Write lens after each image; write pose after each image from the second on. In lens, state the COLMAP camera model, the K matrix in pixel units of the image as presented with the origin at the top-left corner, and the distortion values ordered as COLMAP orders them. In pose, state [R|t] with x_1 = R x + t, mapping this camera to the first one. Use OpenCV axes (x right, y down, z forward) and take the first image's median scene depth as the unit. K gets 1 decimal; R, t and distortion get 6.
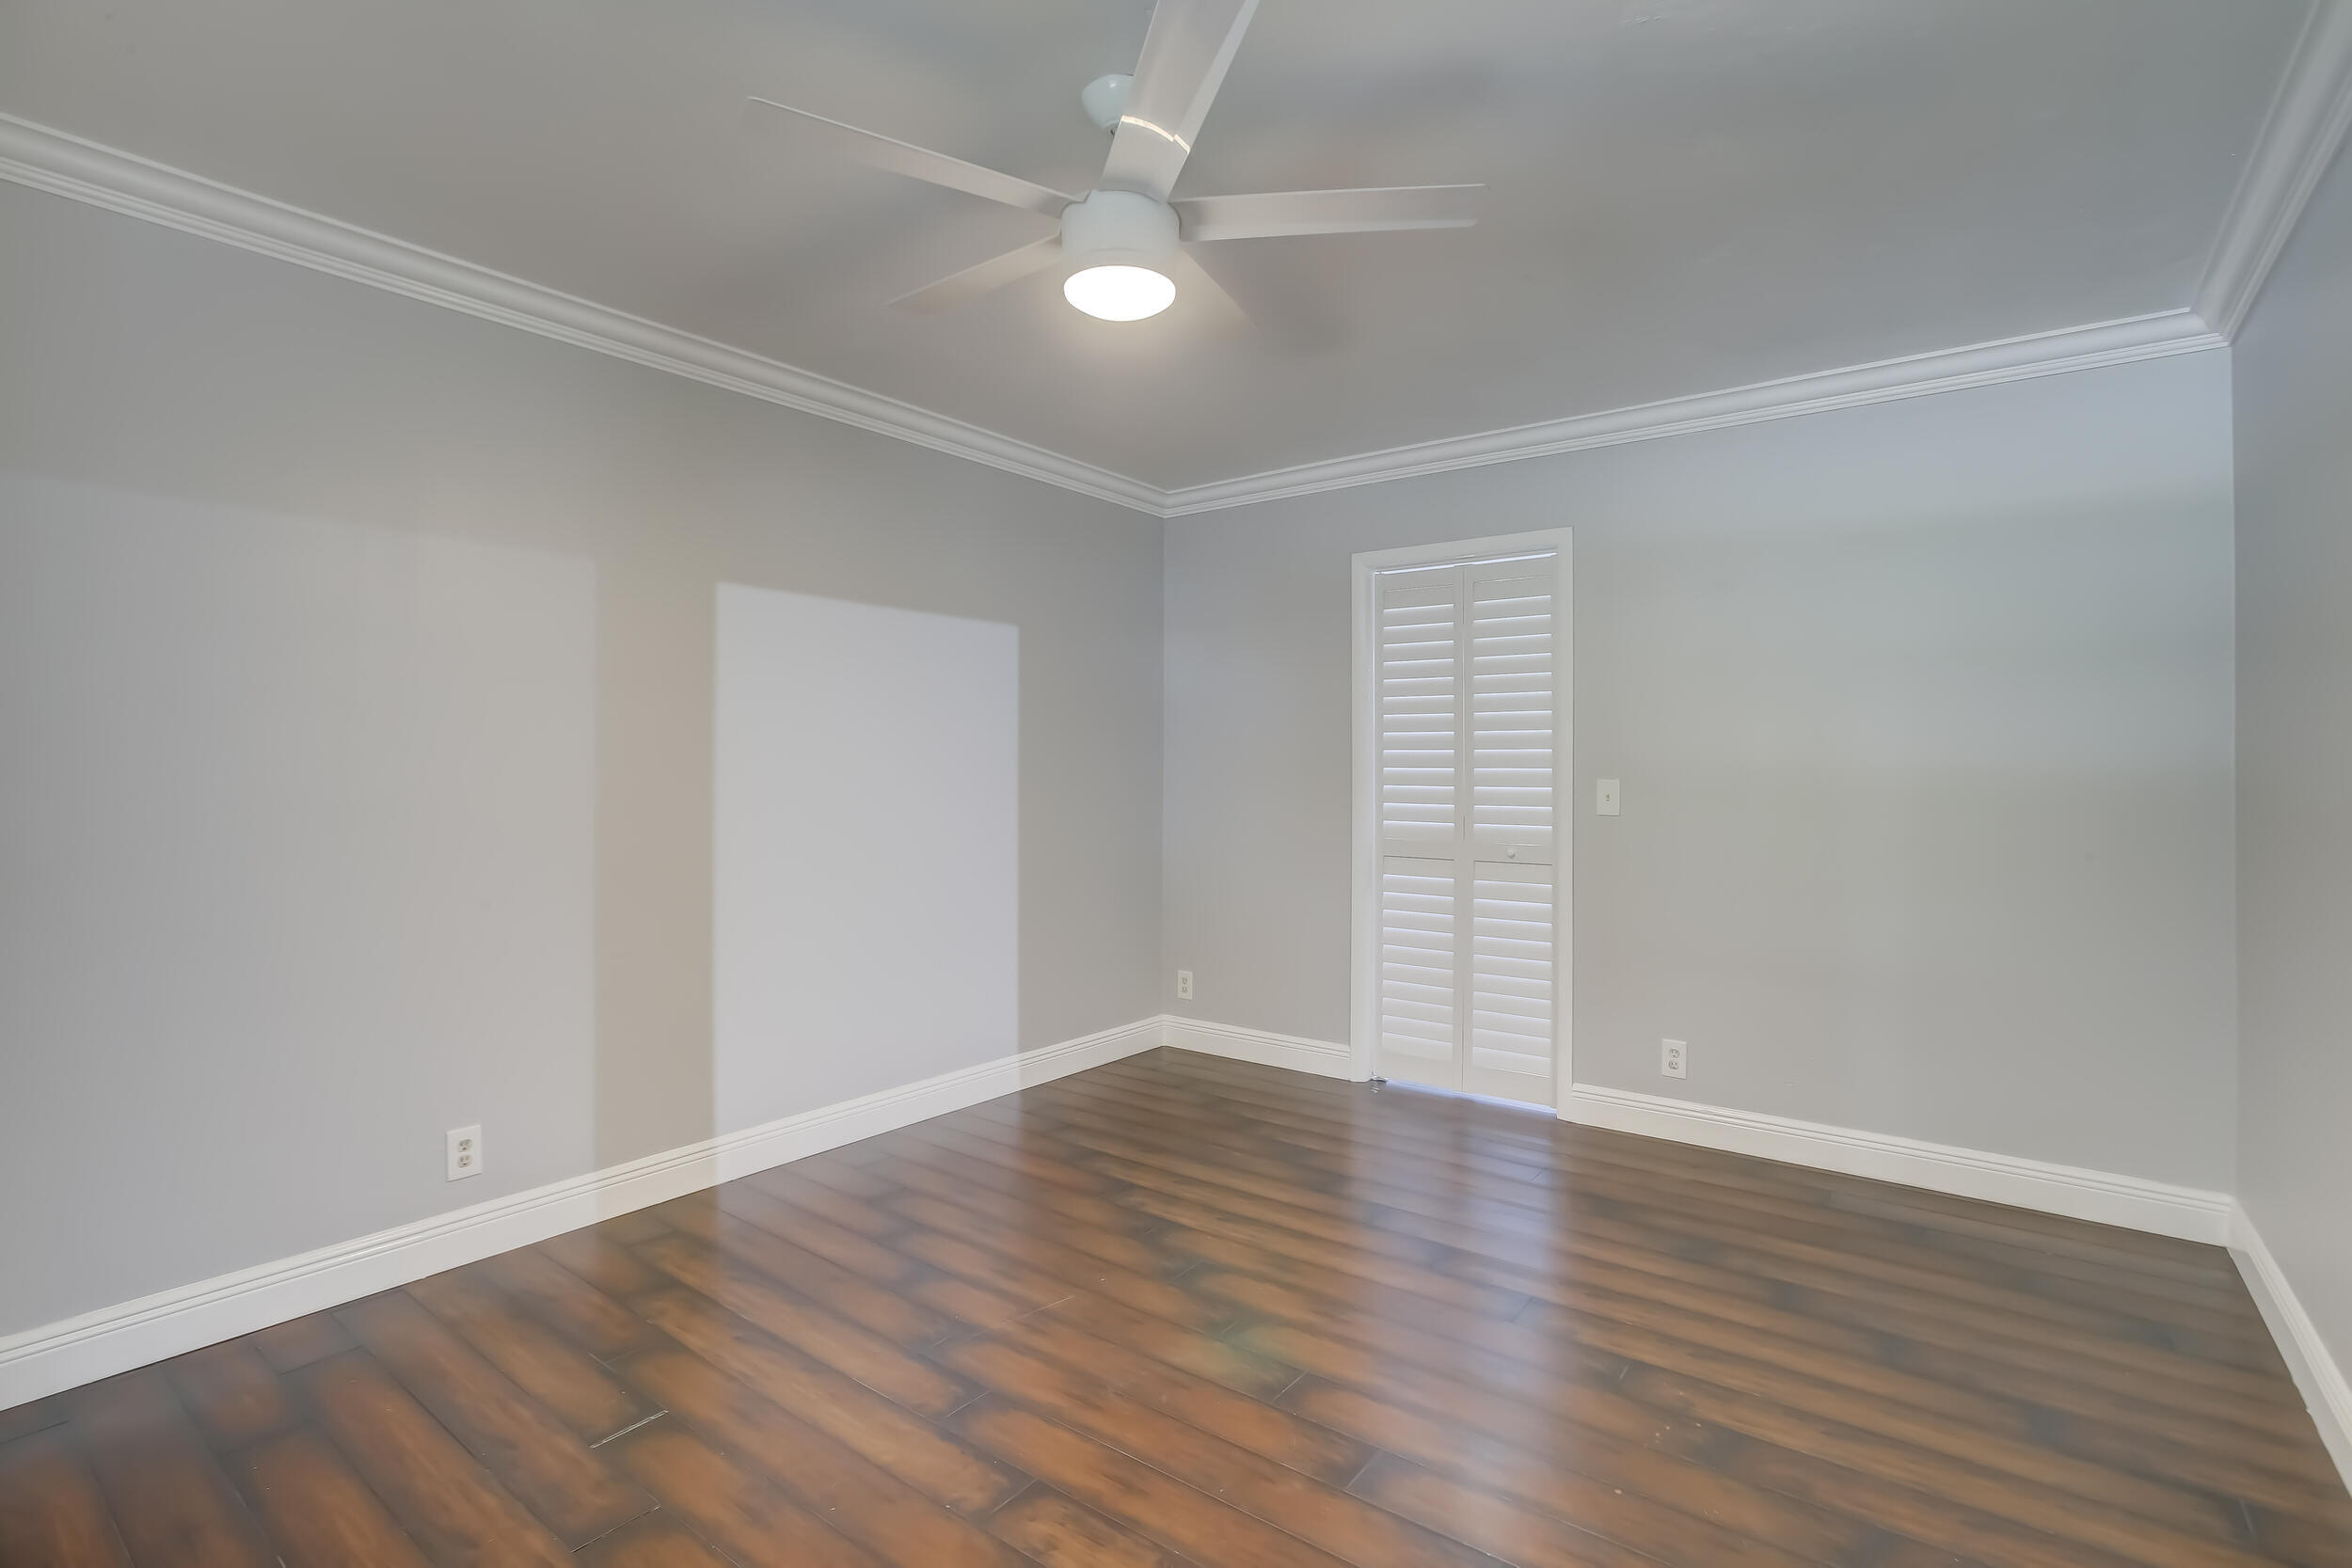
lens RADIAL K [[1119.9, 0, 1183.7], [0, 1119.9, 789.8], [0, 0, 1]] dist [-0.015271, 0.000176]
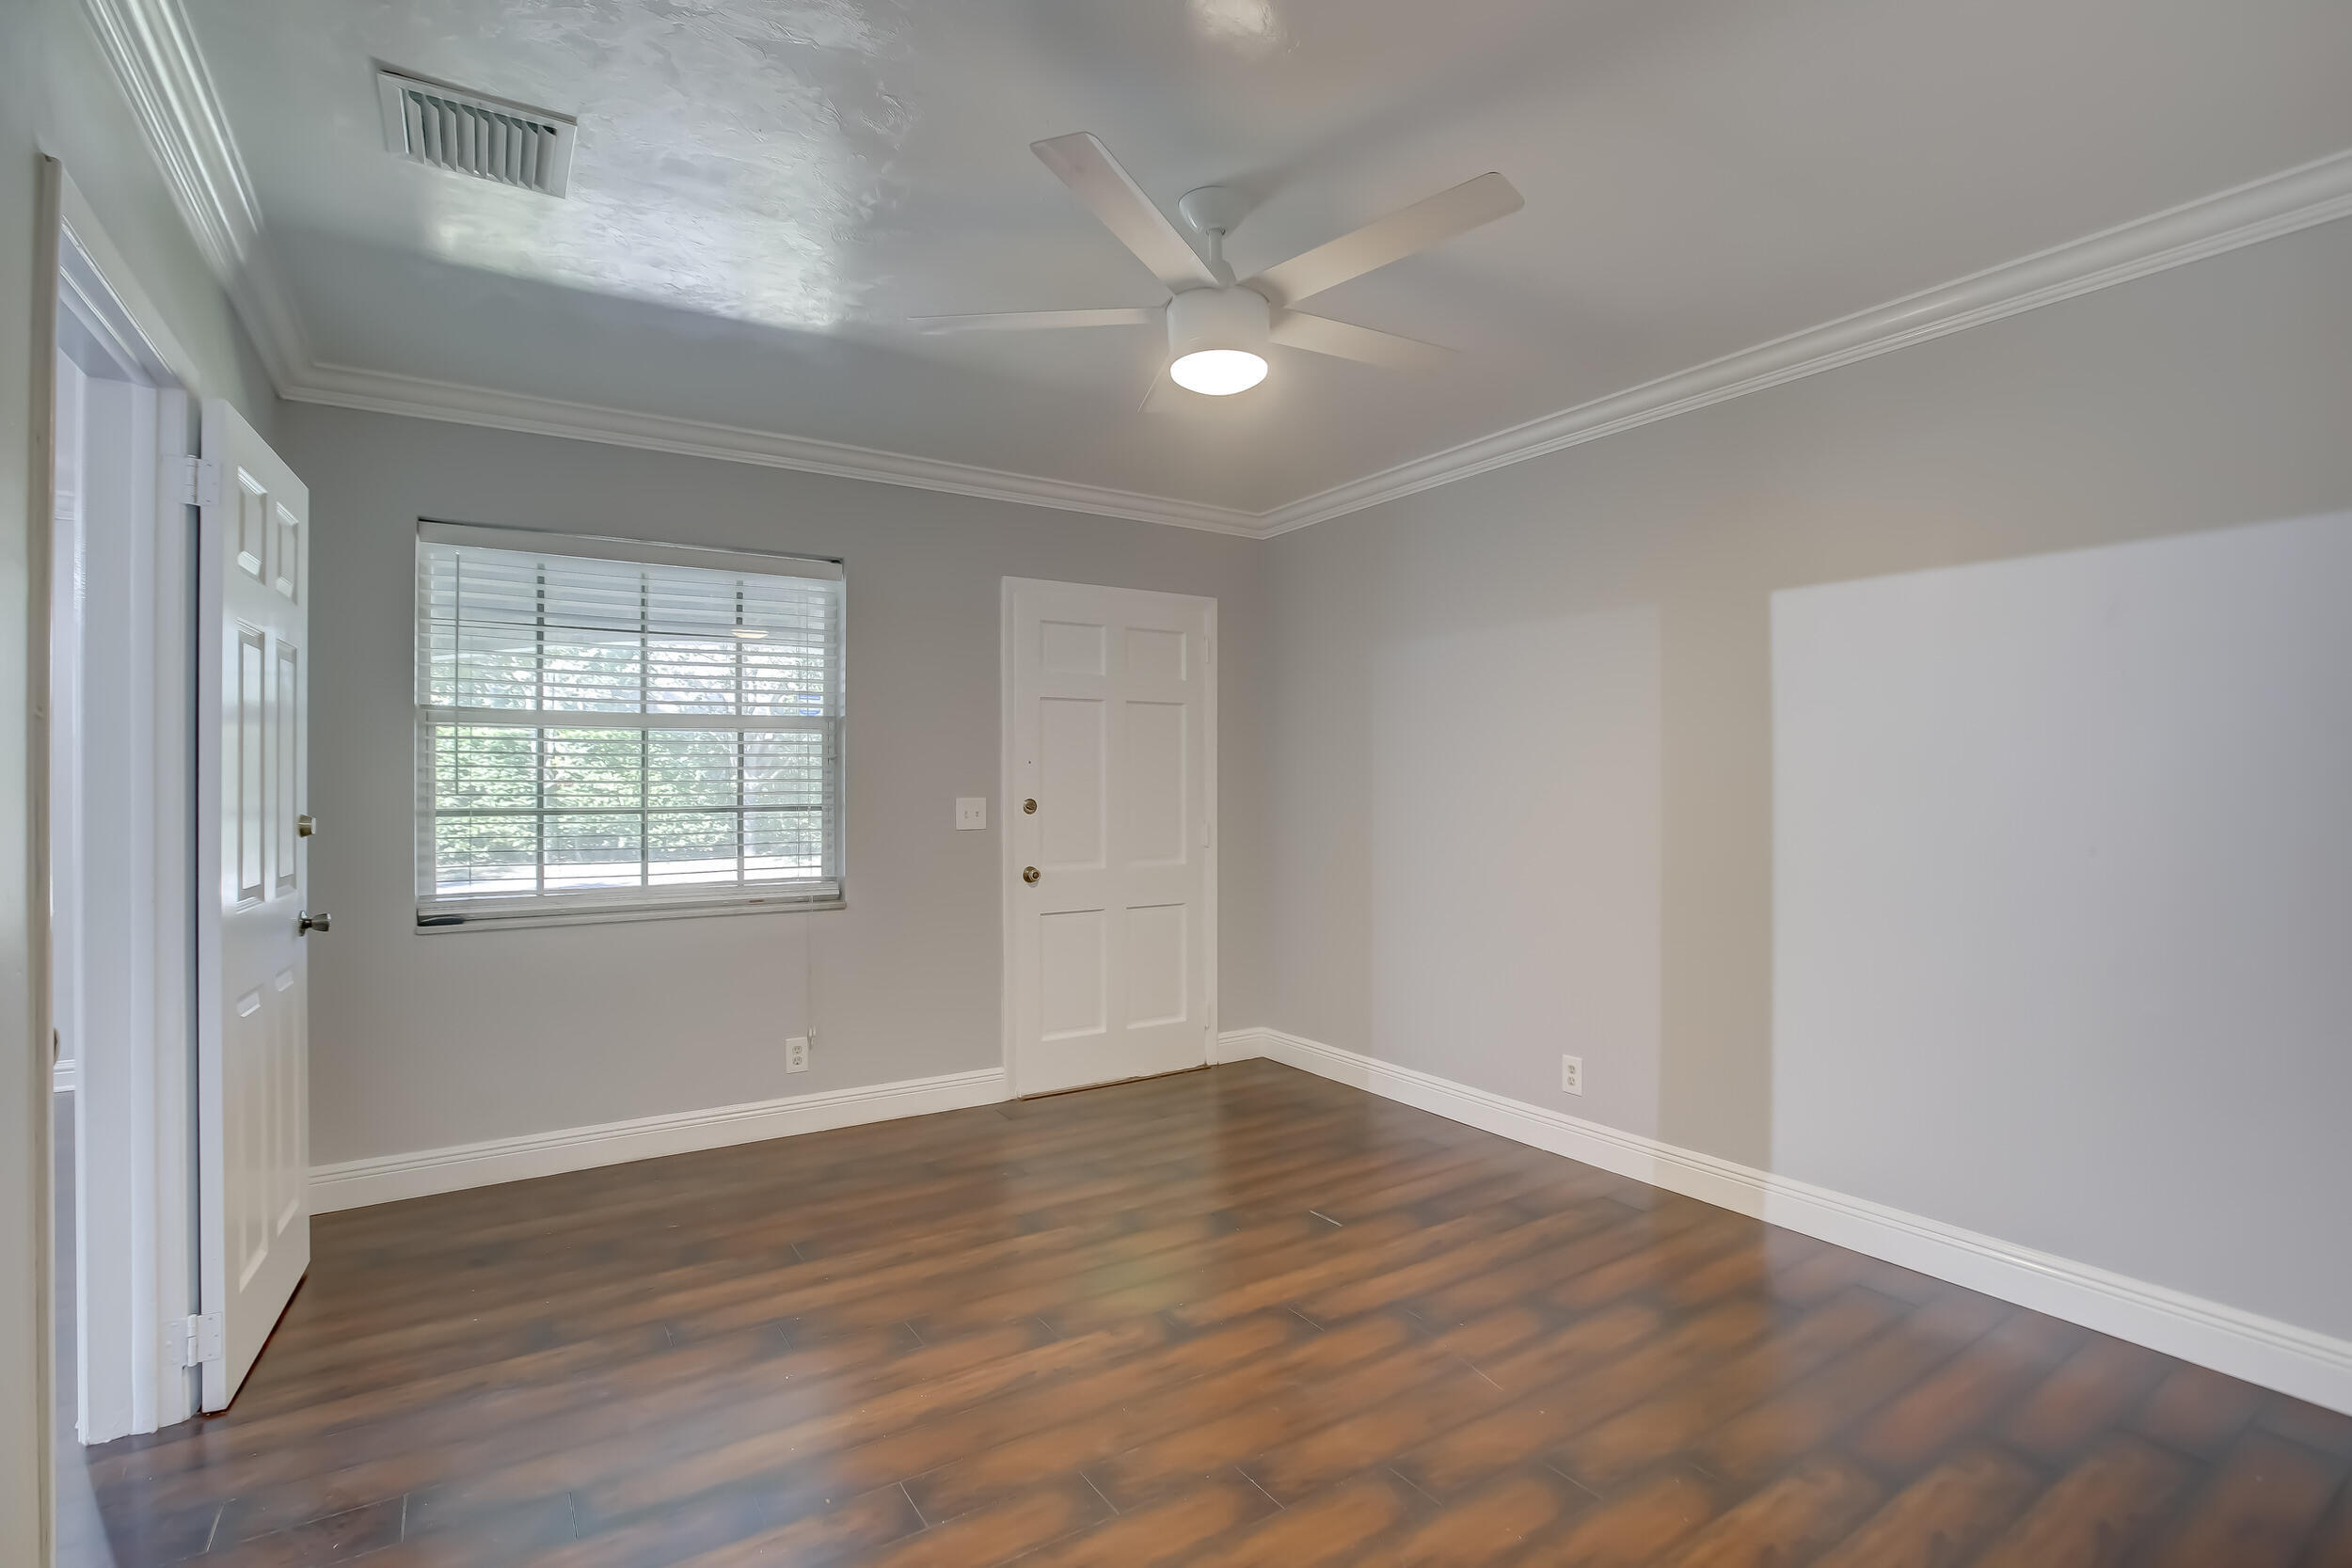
lens RADIAL K [[1082.4, 0, 1180.8], [0, 1082.4, 793.2], [0, 0, 1]] dist [-0.060703, 0.031532]
pose [[-0.353414, -0.006962, -0.935441, 0.812259], [-0.018345, 0.999832, -0.000510, -0.006955], [0.935287, 0.016980, -0.353482, 1.112882]]
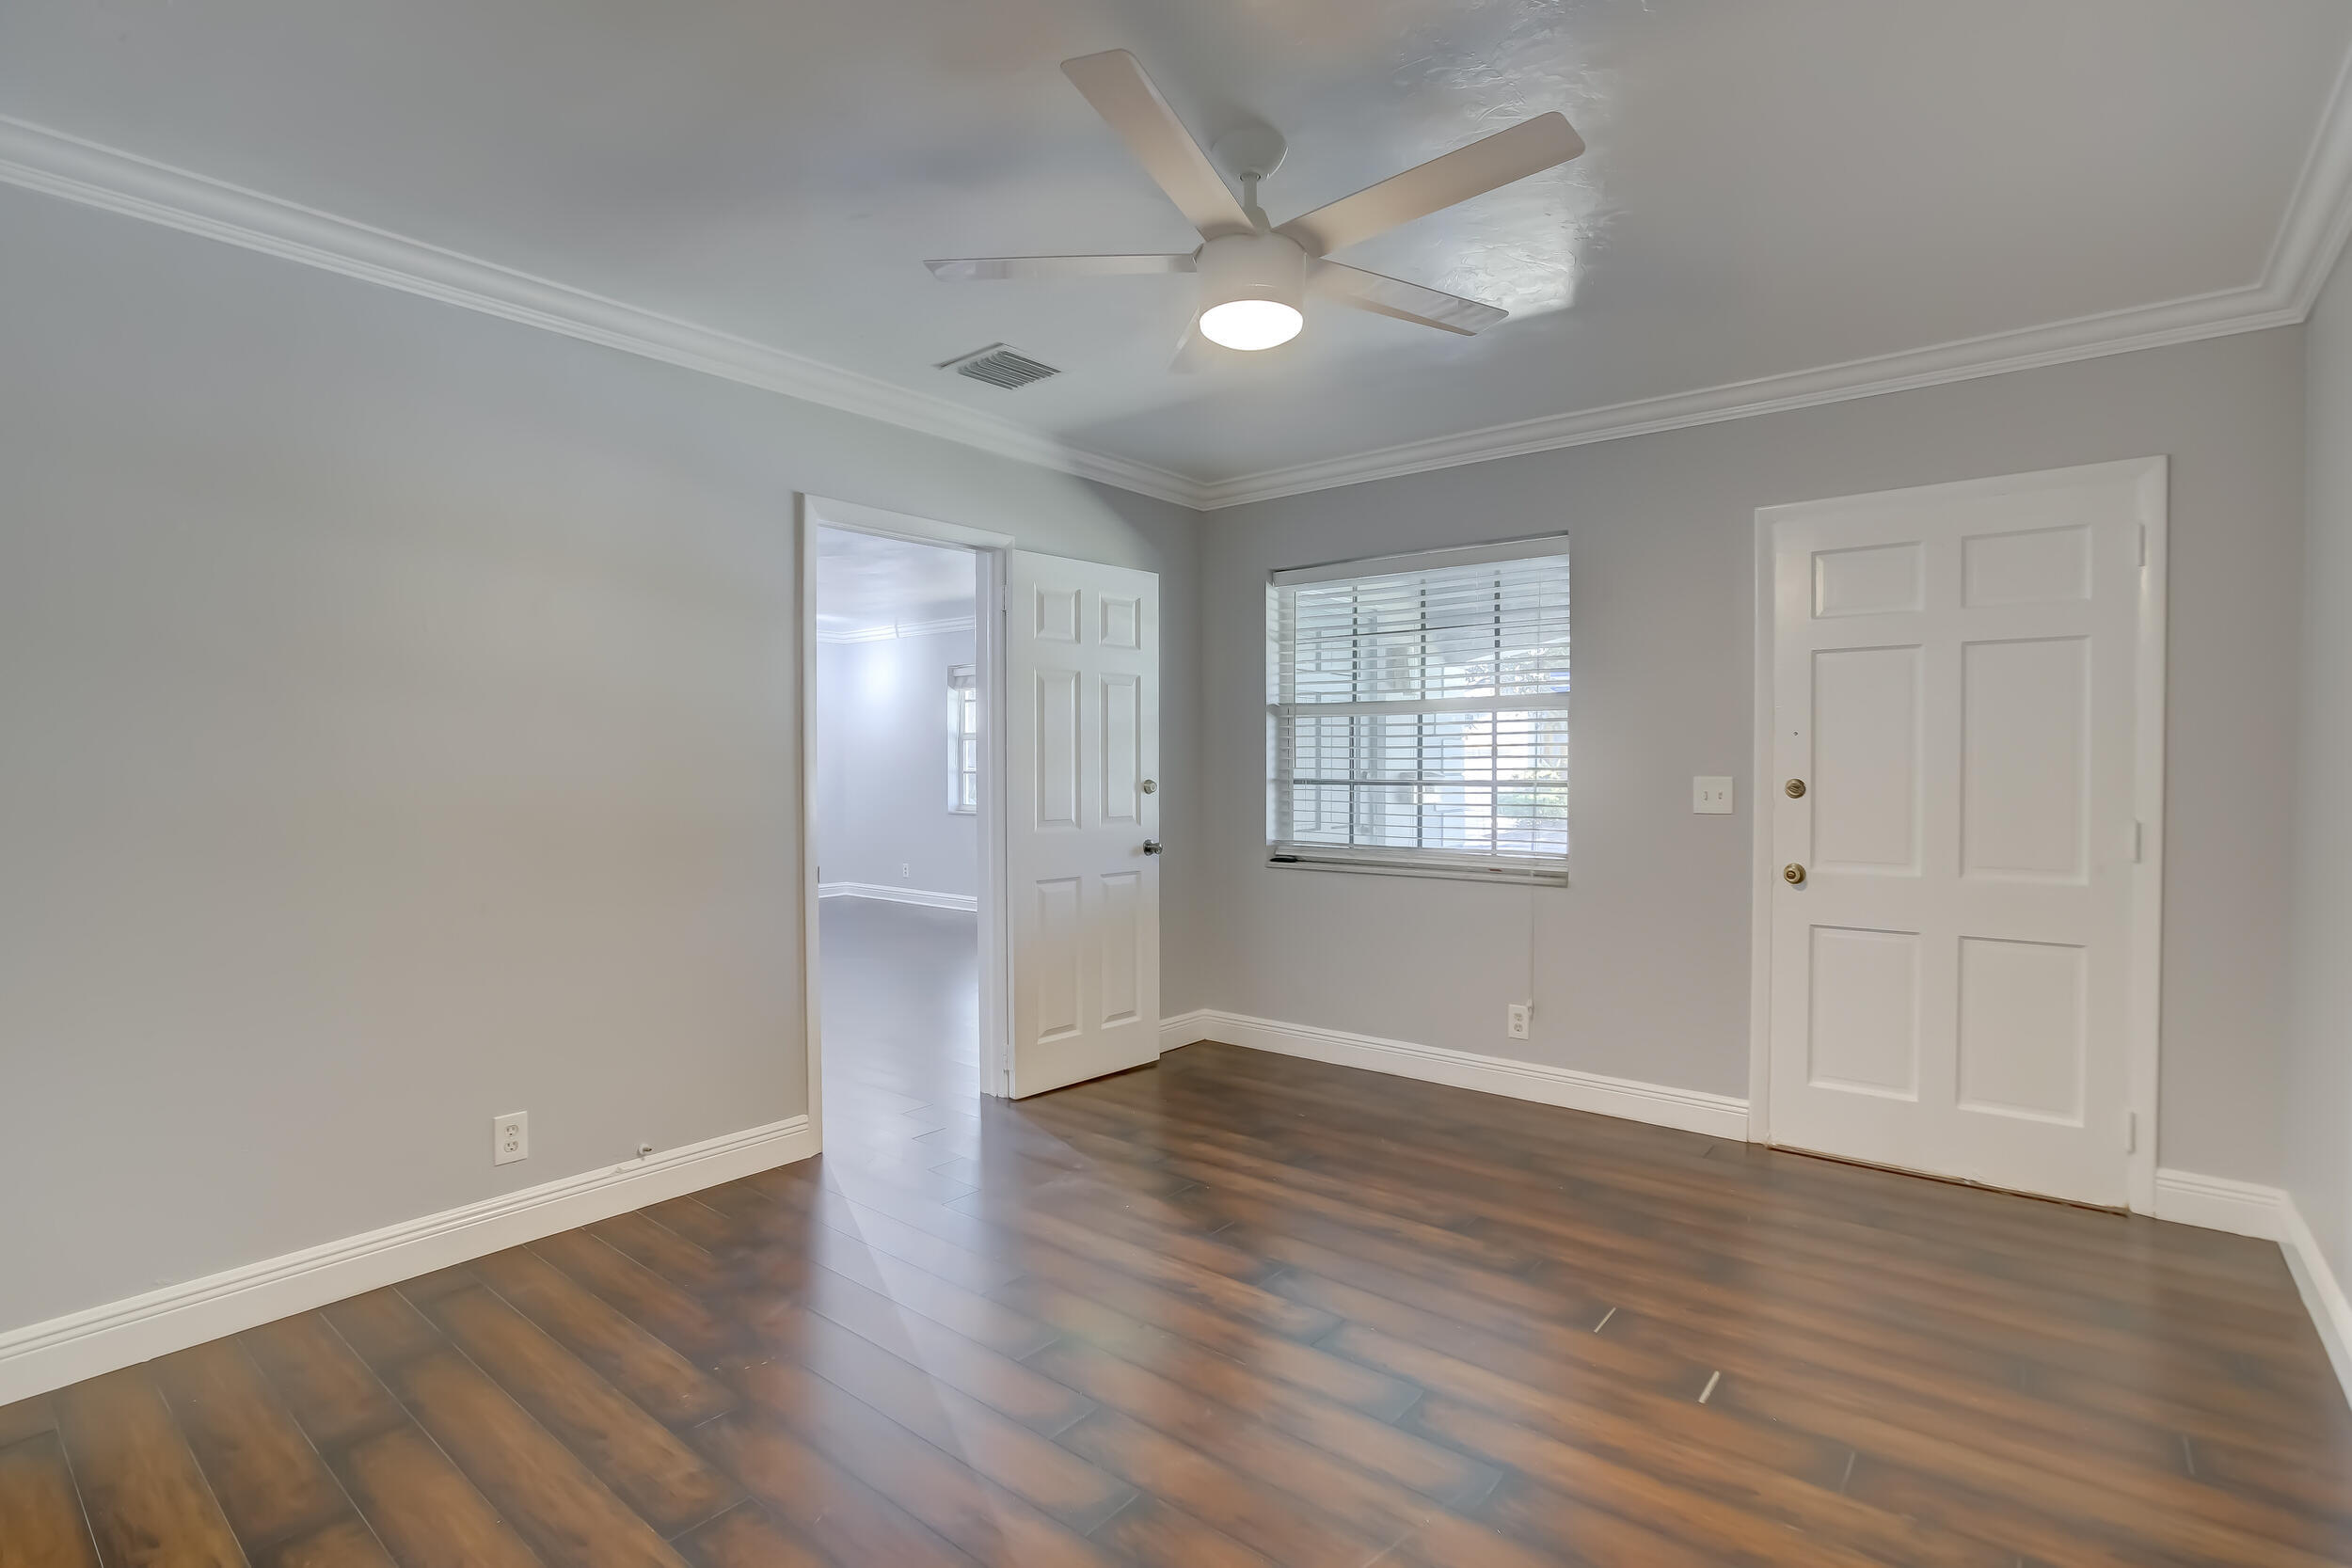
lens RADIAL K [[1082.4, 0, 1180.8], [0, 1082.4, 793.2], [0, 0, 1]] dist [-0.060703, 0.031532]
pose [[-0.999476, -0.016949, 0.027587, -0.006346], [-0.015779, 0.998990, 0.042082, -0.021666], [-0.028272, 0.041624, -0.998733, 1.679692]]
